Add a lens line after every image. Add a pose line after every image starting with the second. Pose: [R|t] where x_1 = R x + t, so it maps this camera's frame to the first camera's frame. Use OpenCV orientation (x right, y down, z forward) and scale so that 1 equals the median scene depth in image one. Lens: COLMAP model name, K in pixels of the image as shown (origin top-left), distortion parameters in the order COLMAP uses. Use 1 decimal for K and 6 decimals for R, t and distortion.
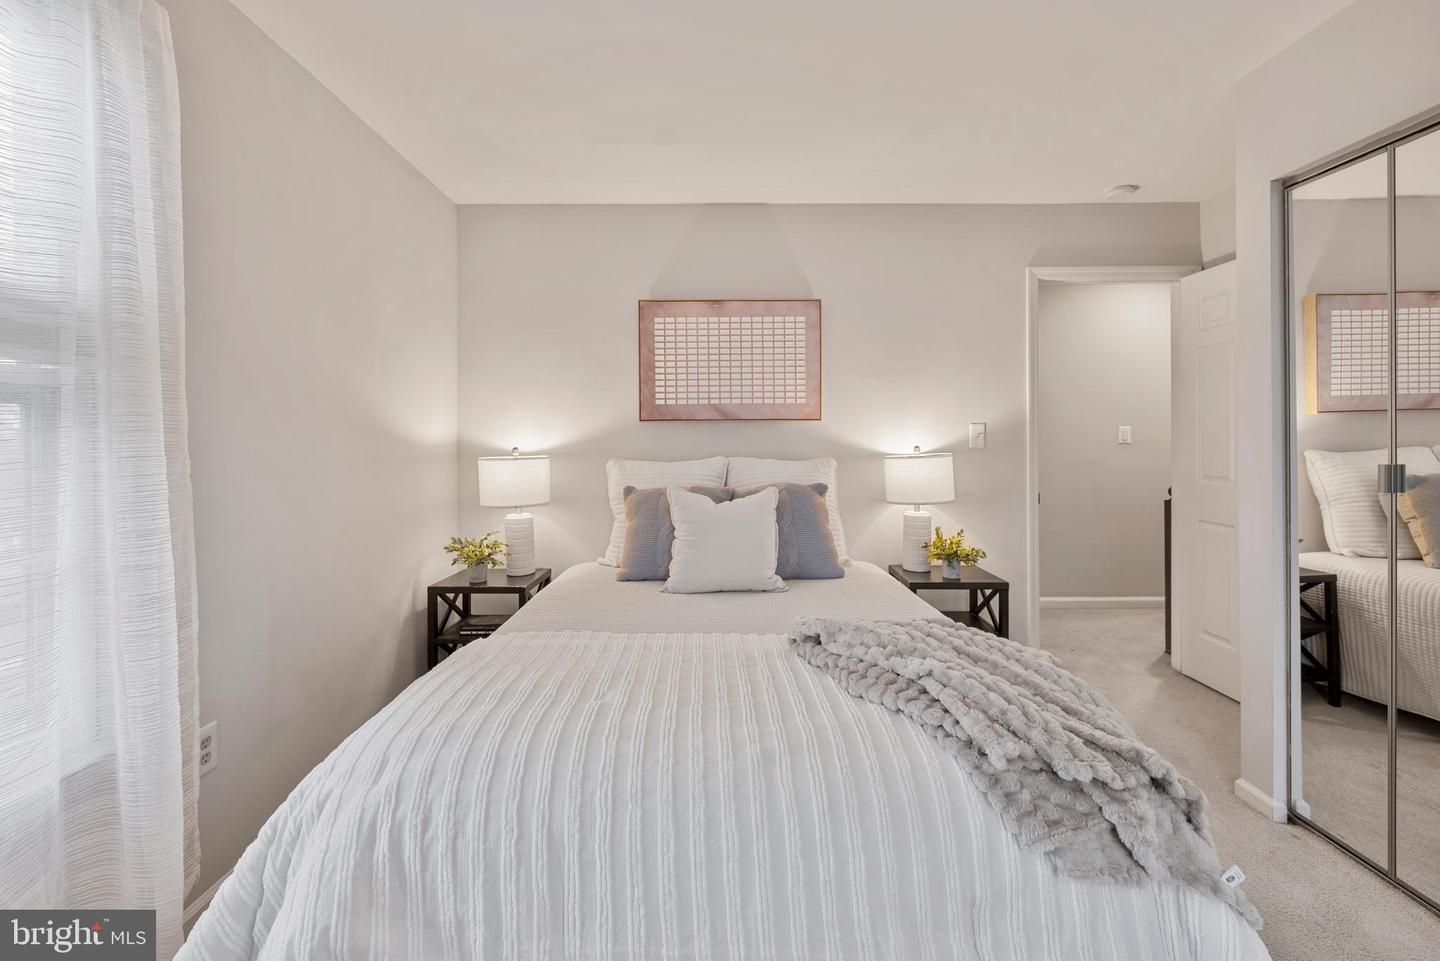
lens RADIAL K [[583.4, 0, 729.3], [0, 583.4, 451.4], [0, 0, 1]] dist [-0.002114, -0.000109]
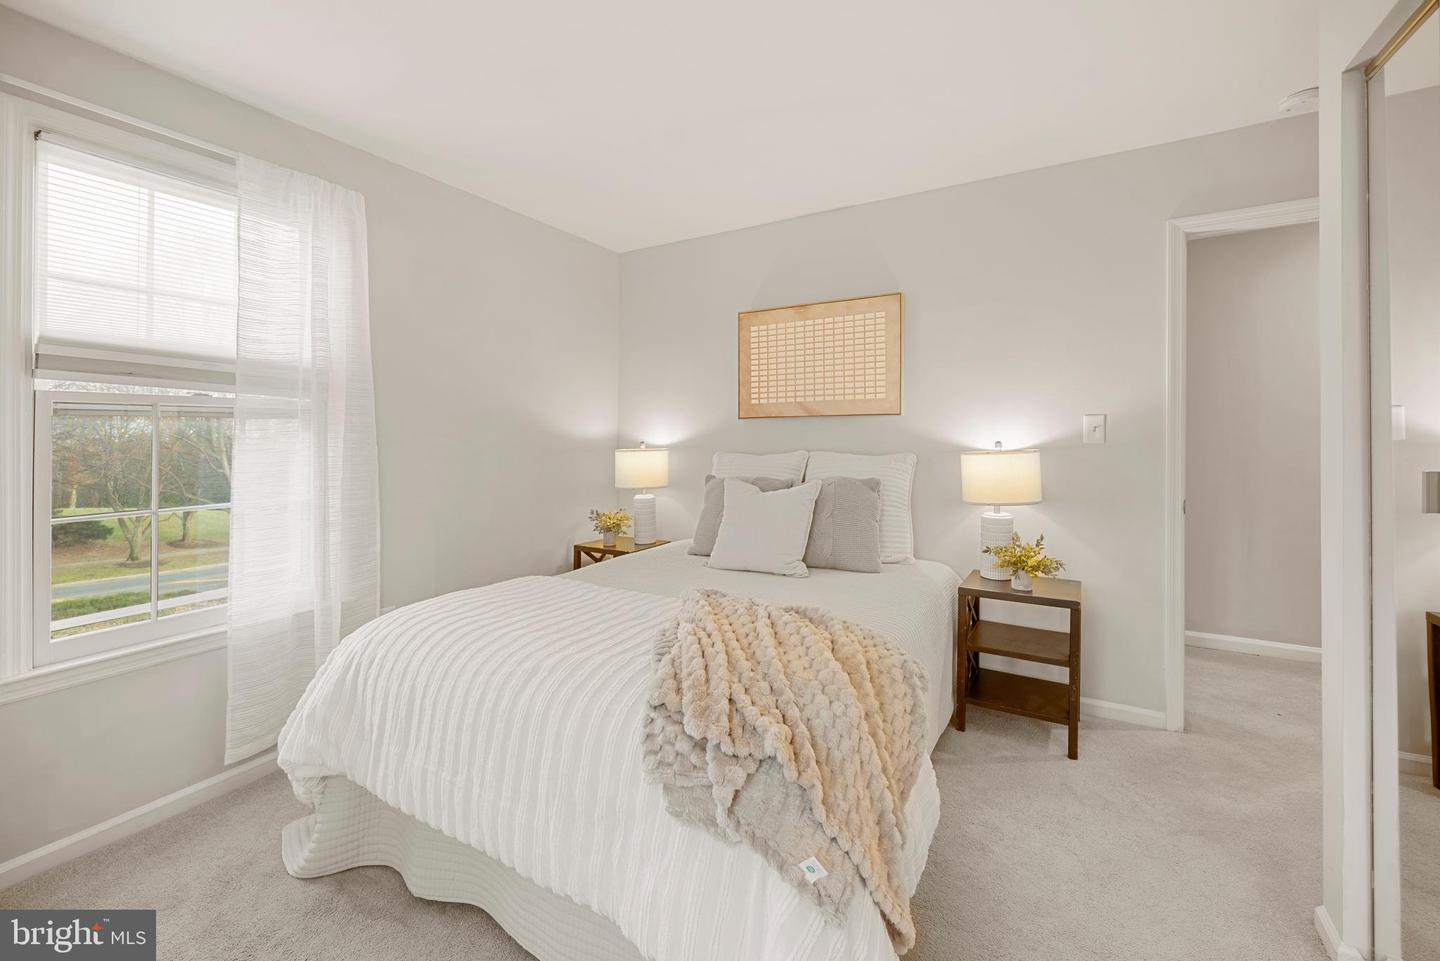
lens RADIAL K [[583.4, 0, 748.1], [0, 583.4, 438.2], [0, 0, 1]] dist [-0.002114, -0.000109]
pose [[0.873882, -0.000608, -0.486138, 0.416982], [-0.005156, 0.999931, -0.010520, -0.002305], [0.486111, 0.011700, 0.873819, 0.015649]]
